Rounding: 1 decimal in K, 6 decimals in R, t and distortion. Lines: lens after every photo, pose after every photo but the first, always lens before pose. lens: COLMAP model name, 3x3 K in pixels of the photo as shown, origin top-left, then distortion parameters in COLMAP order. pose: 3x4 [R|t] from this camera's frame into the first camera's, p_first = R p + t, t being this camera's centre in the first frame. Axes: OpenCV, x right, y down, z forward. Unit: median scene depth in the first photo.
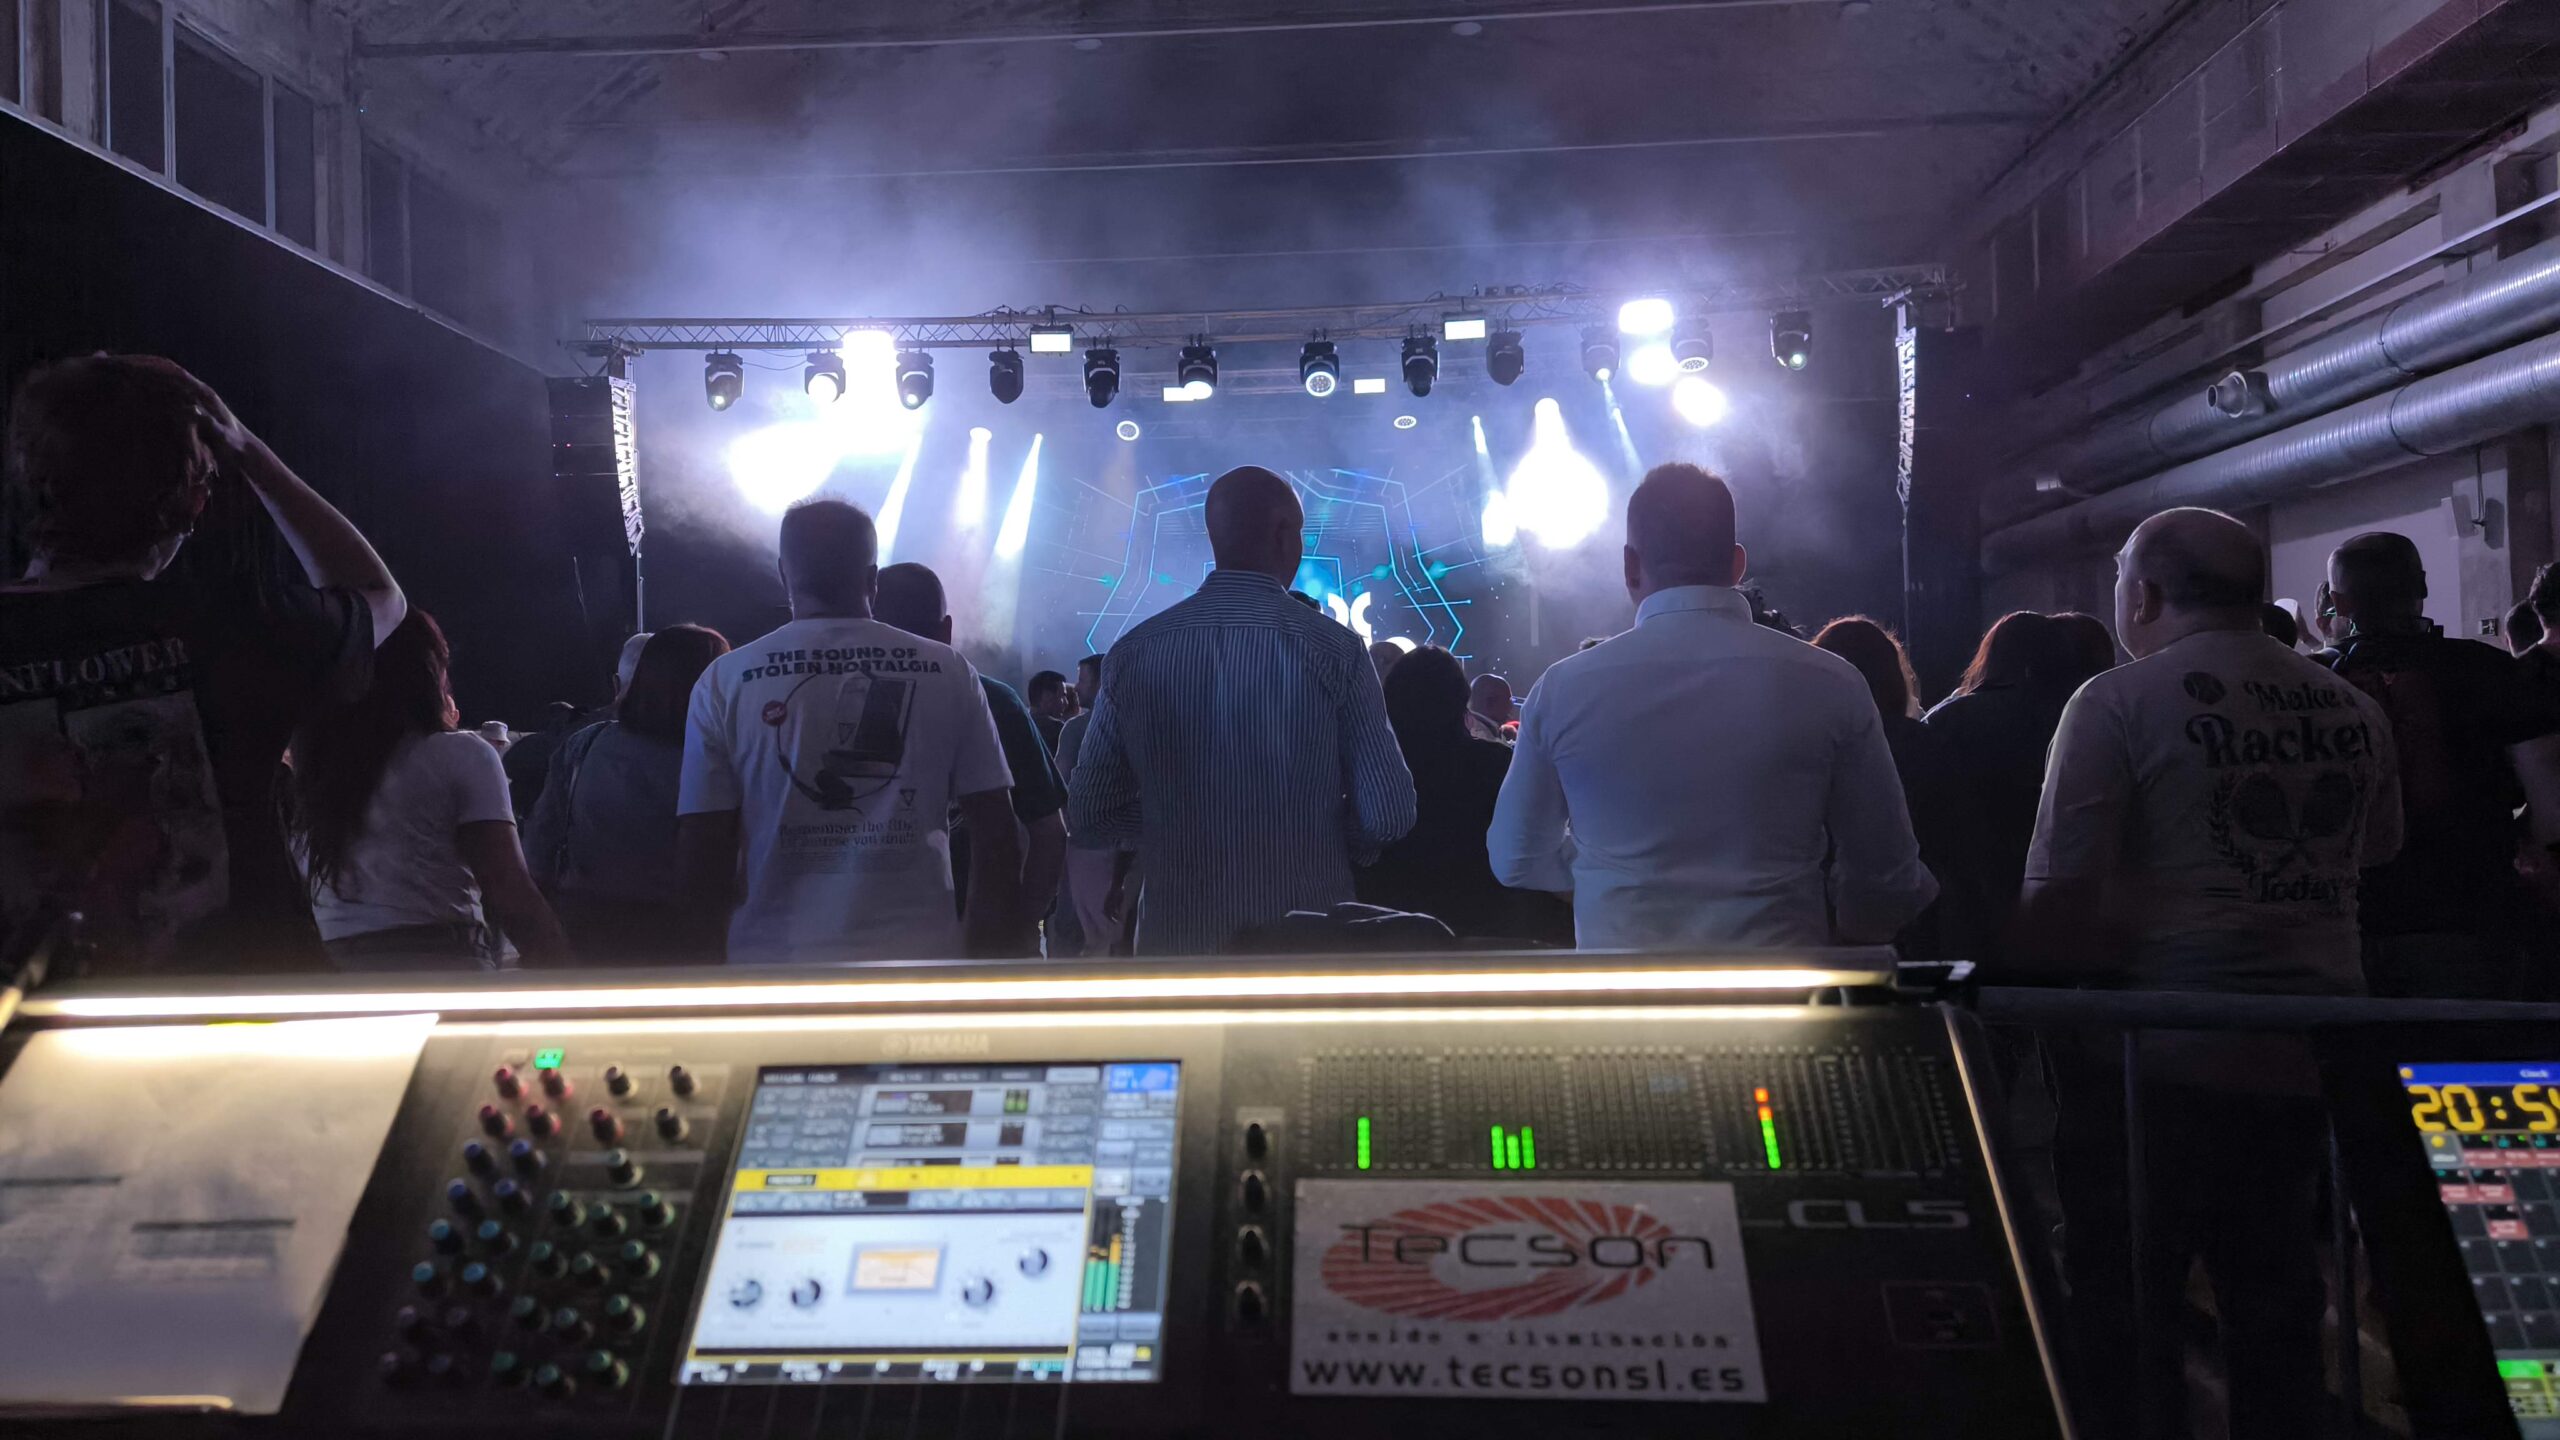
lens RADIAL K [[1819.3, 0, 1260.8], [0, 1819.3, 731.1], [0, 0, 1]] dist [0.035545, -0.003038]
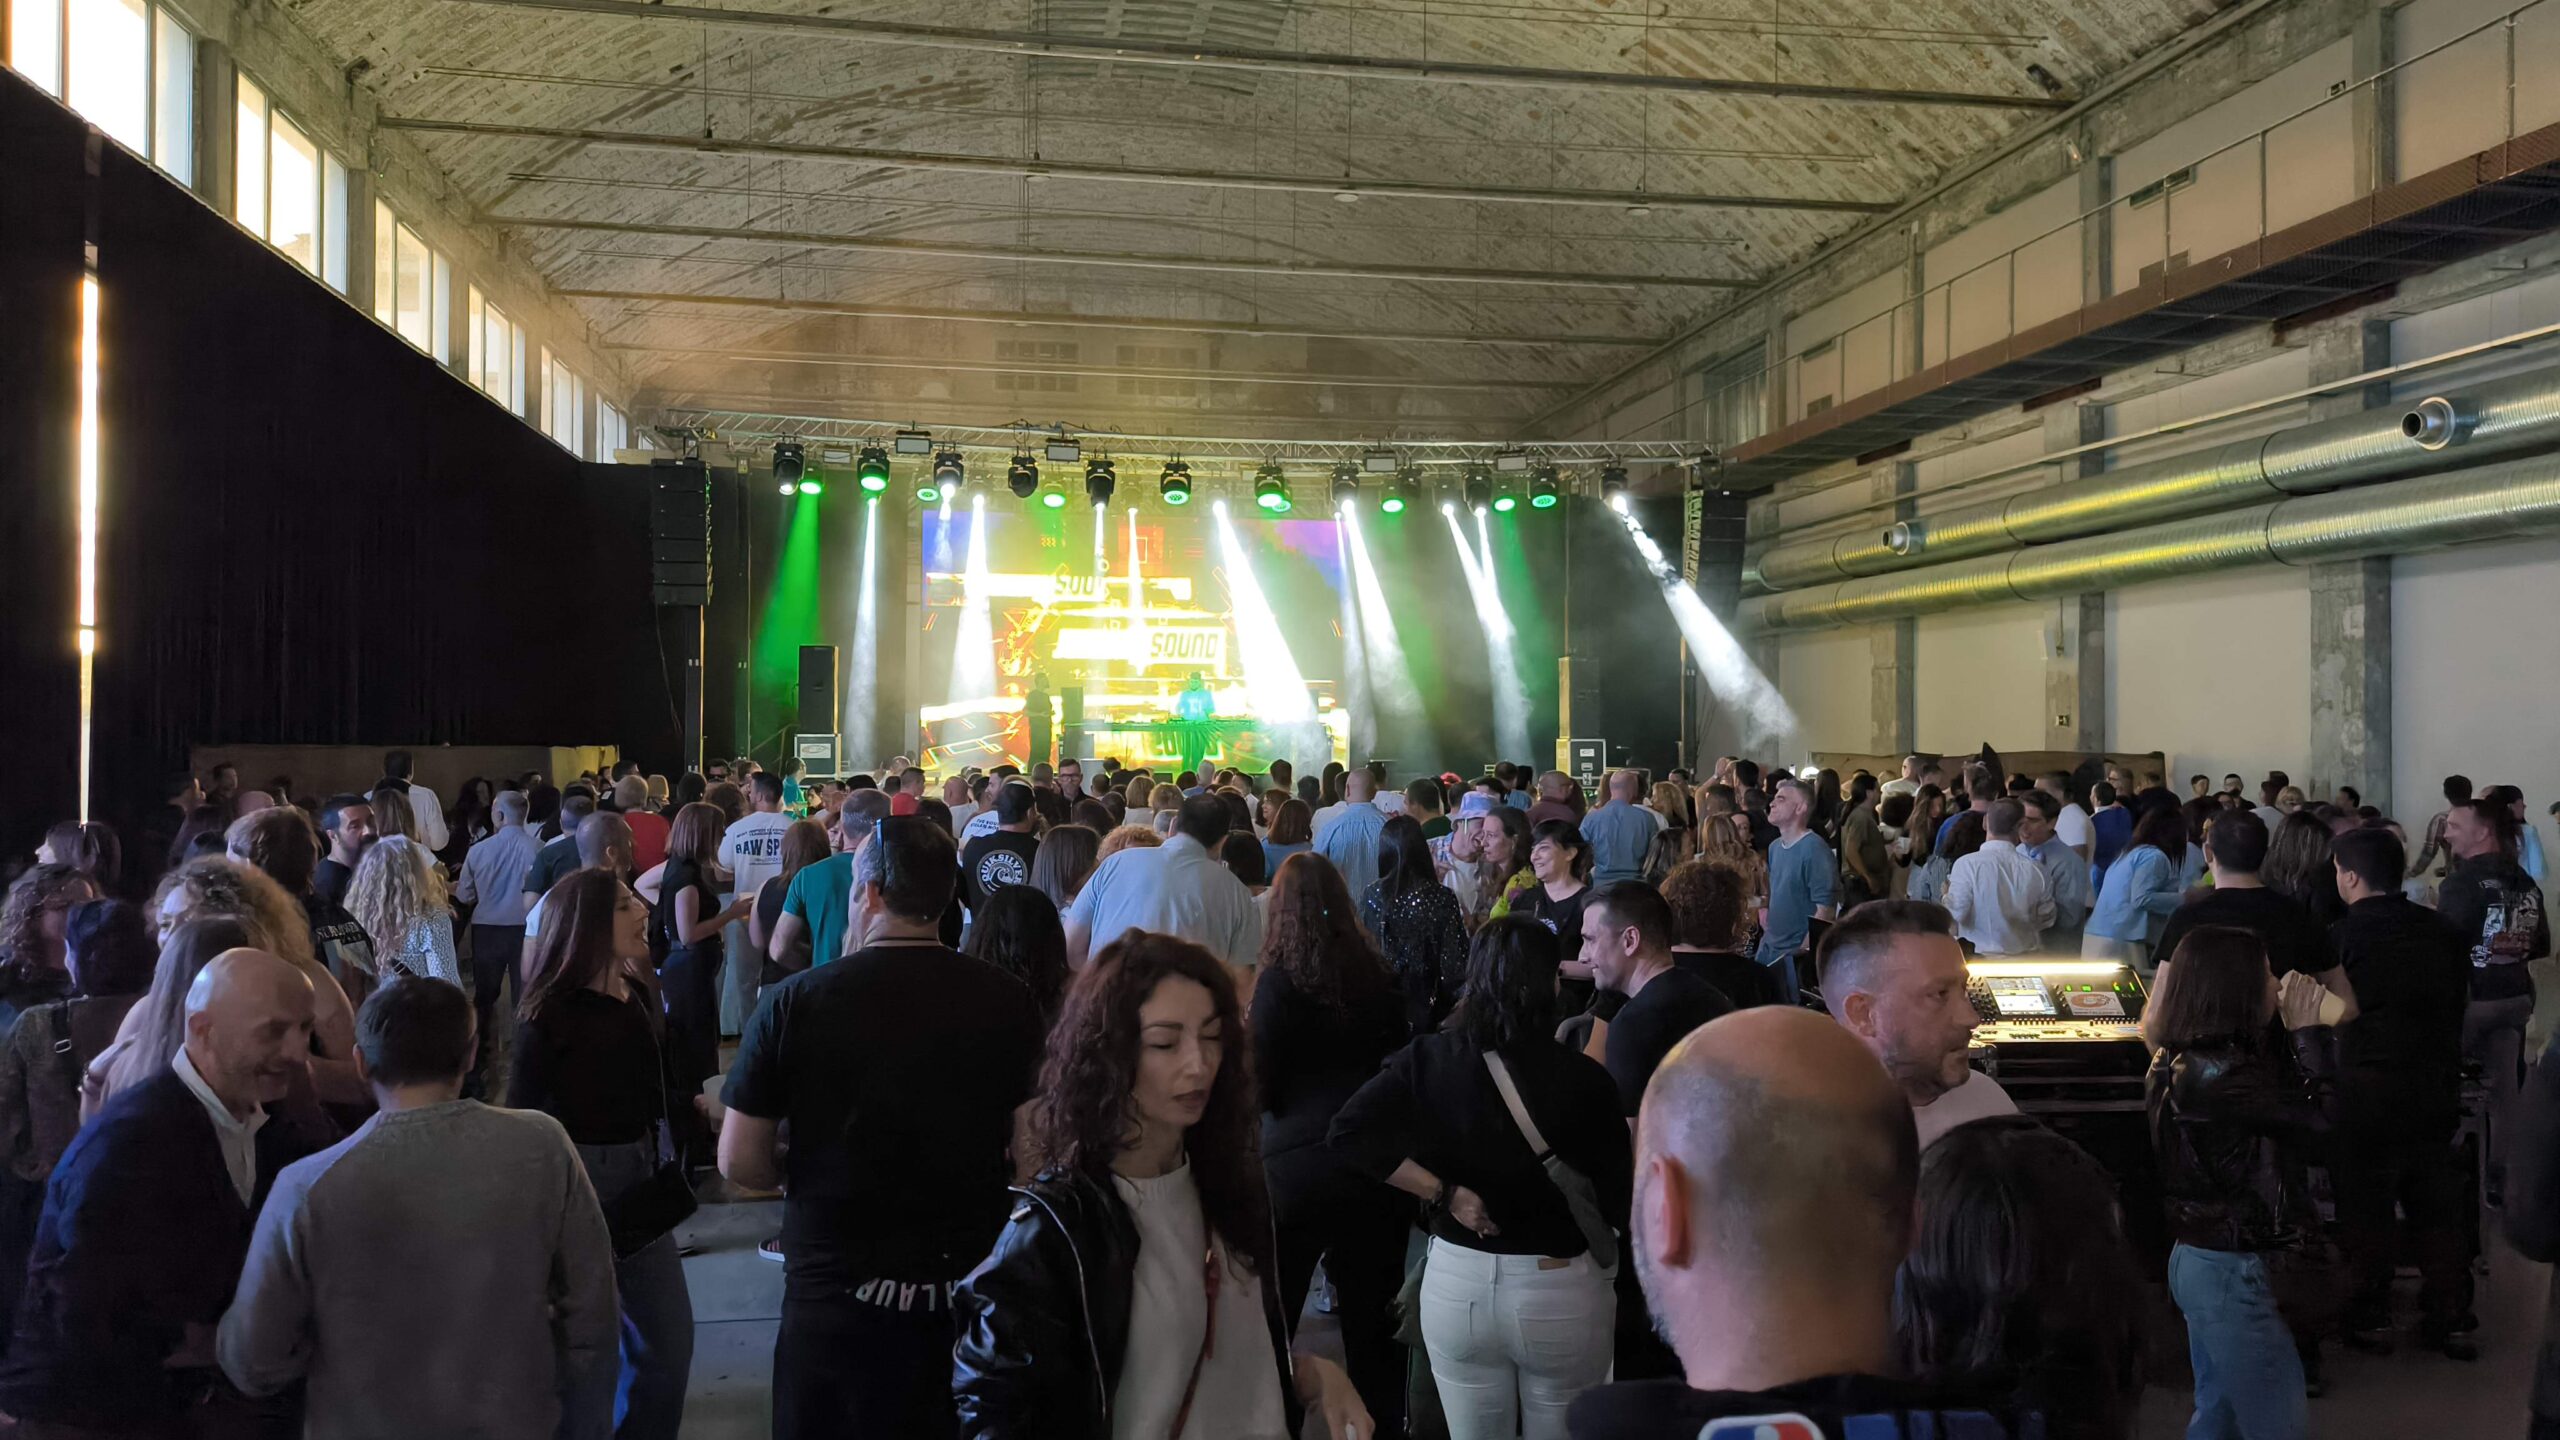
lens RADIAL K [[1807.0, 0, 1280.0], [0, 1807.0, 720.0], [0, 0, 1]] dist [0.053977, -0.037172]
pose [[0.978362, 0.033901, 0.204103, -0.190680], [-0.035037, 0.999384, 0.001959, -0.031216], [-0.203911, -0.009067, 0.978947, -0.229431]]
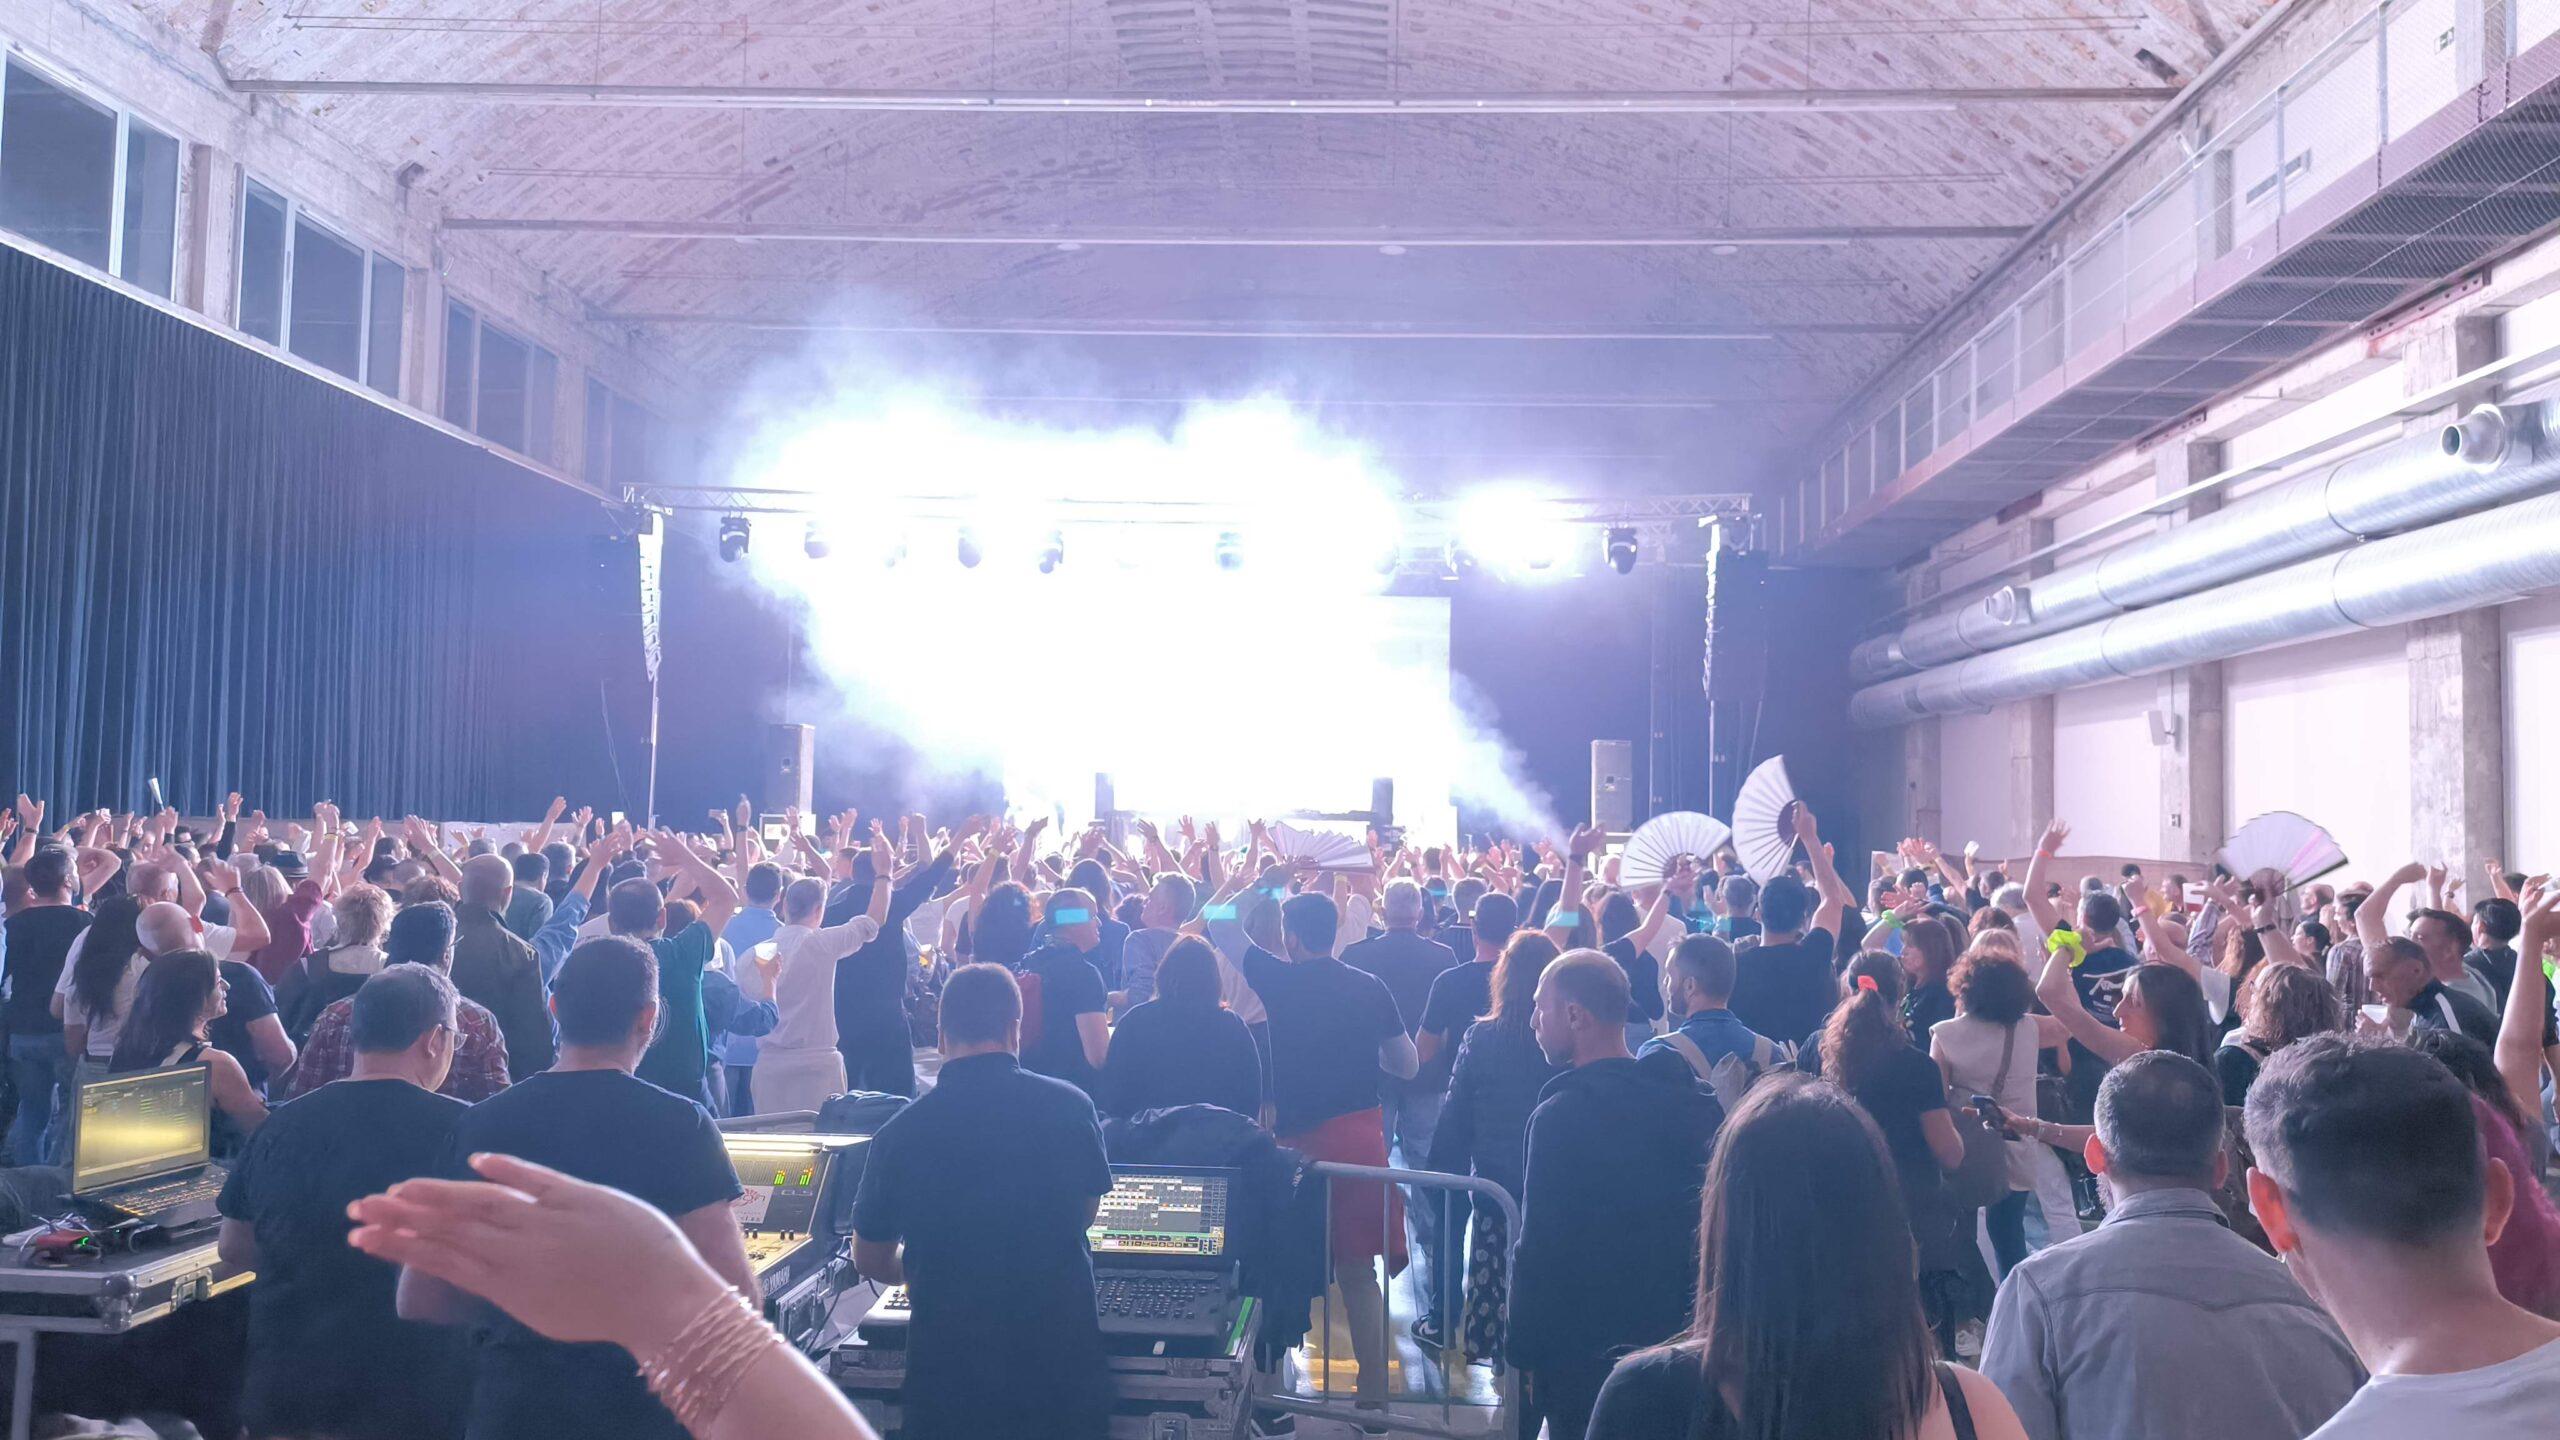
lens RADIAL K [[1807.0, 0, 1280.0], [0, 1807.0, 720.0], [0, 0, 1]] dist [0.053977, -0.037172]
pose [[0.998881, 0.047116, -0.004149, 0.065198], [-0.047244, 0.998095, -0.039685, -0.038072], [0.002271, 0.039836, 0.999204, -0.161984]]
